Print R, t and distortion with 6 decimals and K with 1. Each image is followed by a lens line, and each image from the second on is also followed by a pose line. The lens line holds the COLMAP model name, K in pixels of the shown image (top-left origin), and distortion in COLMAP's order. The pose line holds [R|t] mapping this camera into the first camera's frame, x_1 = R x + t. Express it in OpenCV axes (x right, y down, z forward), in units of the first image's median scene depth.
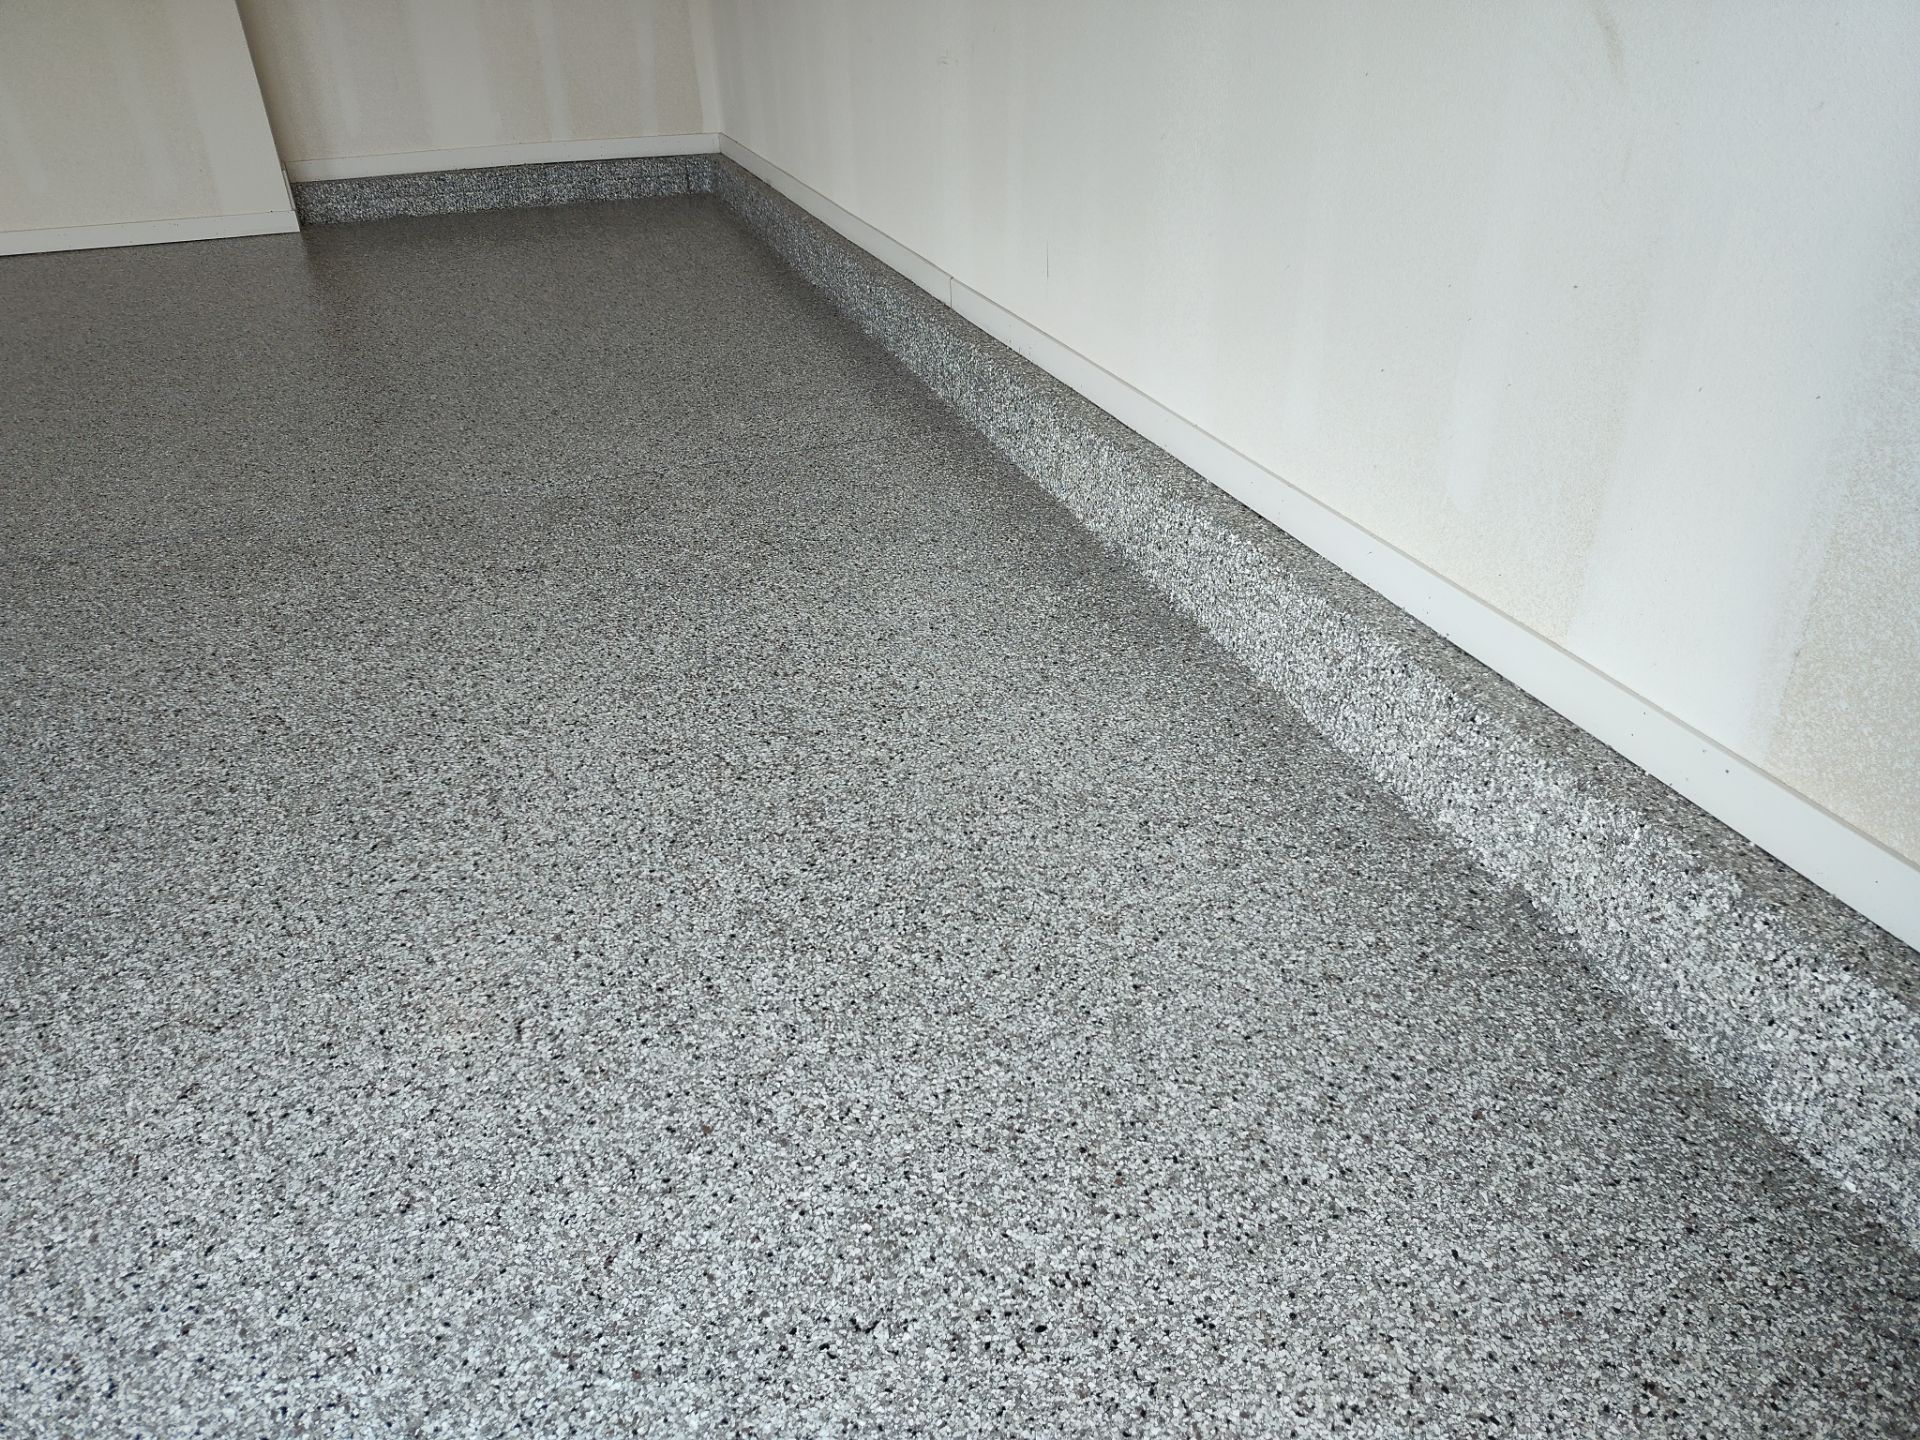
lens RADIAL K [[1306.0, 0, 963.2], [0, 1306.0, 701.8], [0, 0, 1]] dist [0.067447, -0.079243]
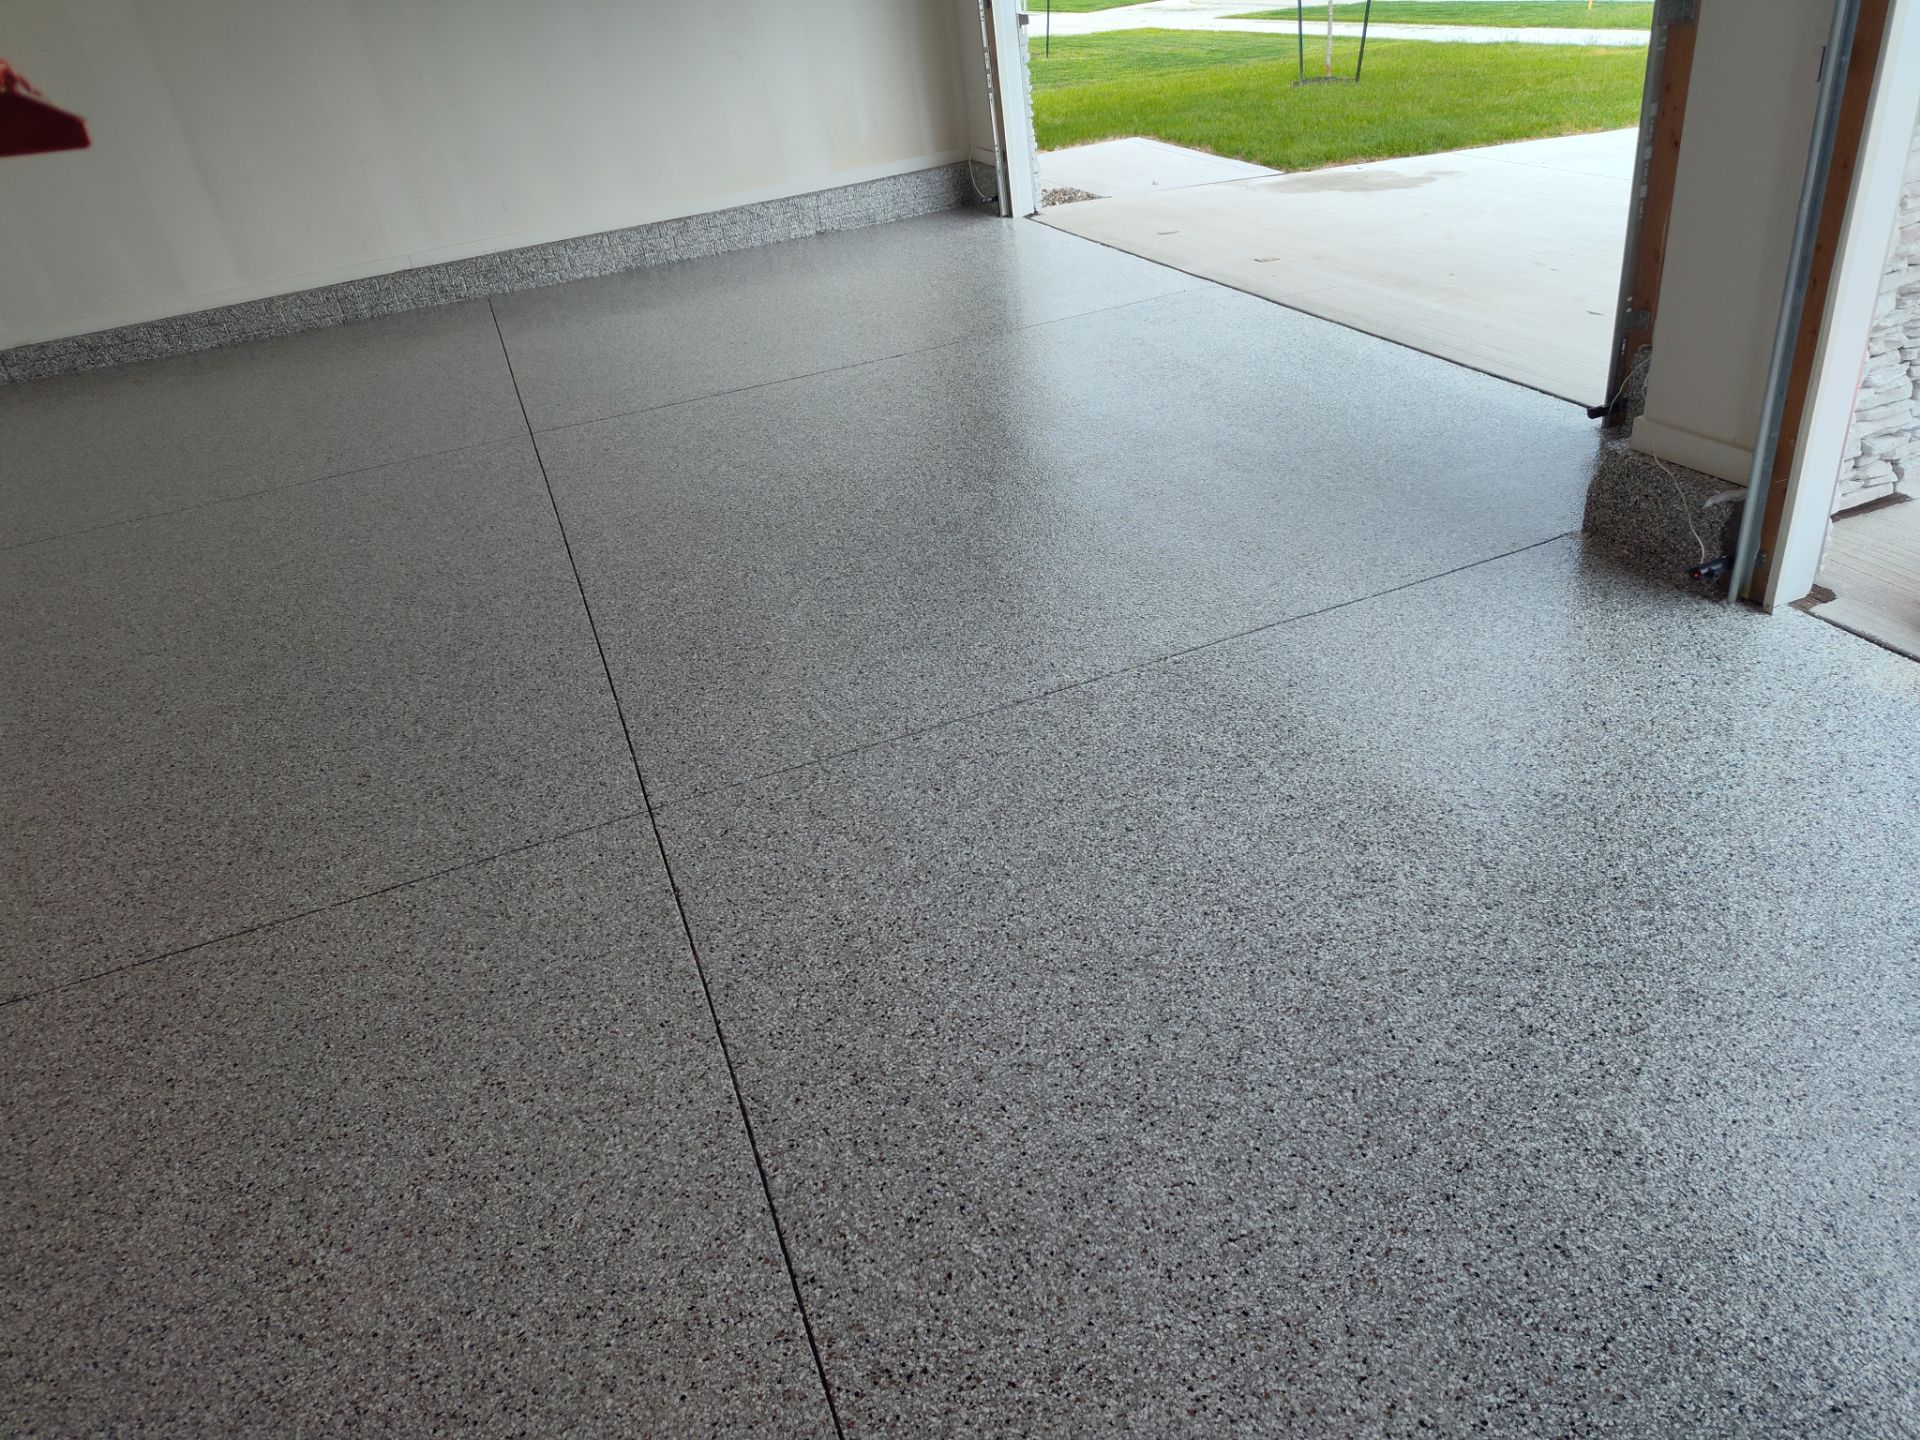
lens RADIAL K [[1306.0, 0, 963.2], [0, 1306.0, 701.8], [0, 0, 1]] dist [0.067447, -0.079243]
pose [[0.004406, -0.499844, 0.866104, -3.484752], [0.624359, 0.677924, 0.388066, -0.166232], [-0.781125, 0.539050, 0.315069, 0.039123]]
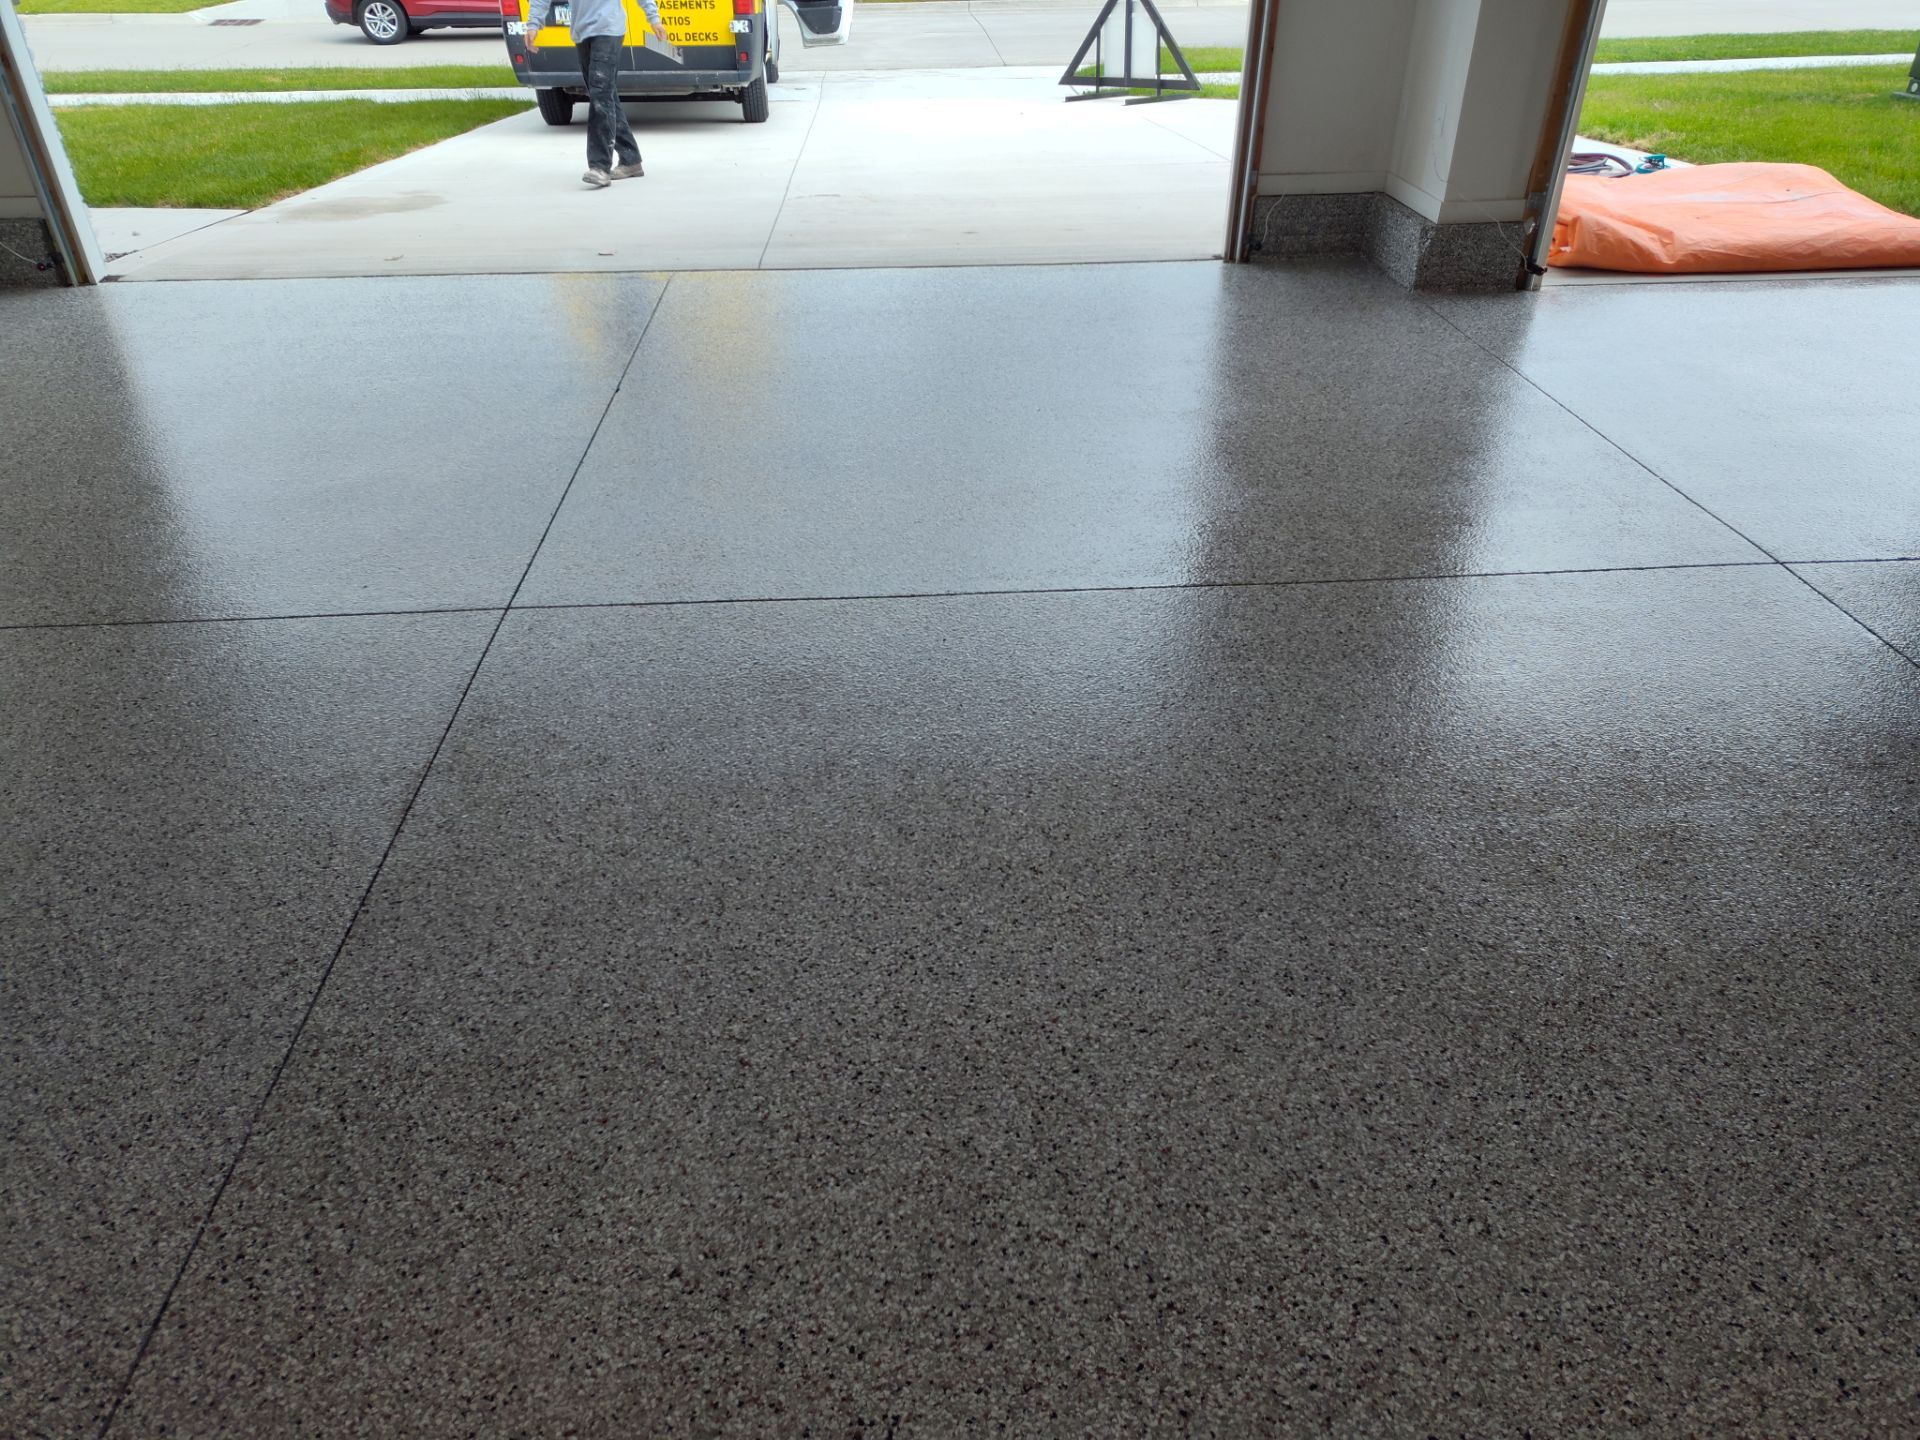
lens RADIAL K [[1286.8, 0, 970.4], [0, 1286.8, 721.3], [0, 0, 1]] dist [0.039806, -0.034924]
pose [[-0.956432, -0.143720, 0.254131, -1.999387], [0.168753, 0.438171, 0.882909, -1.079715], [-0.238245, 0.887328, -0.394828, 1.624788]]
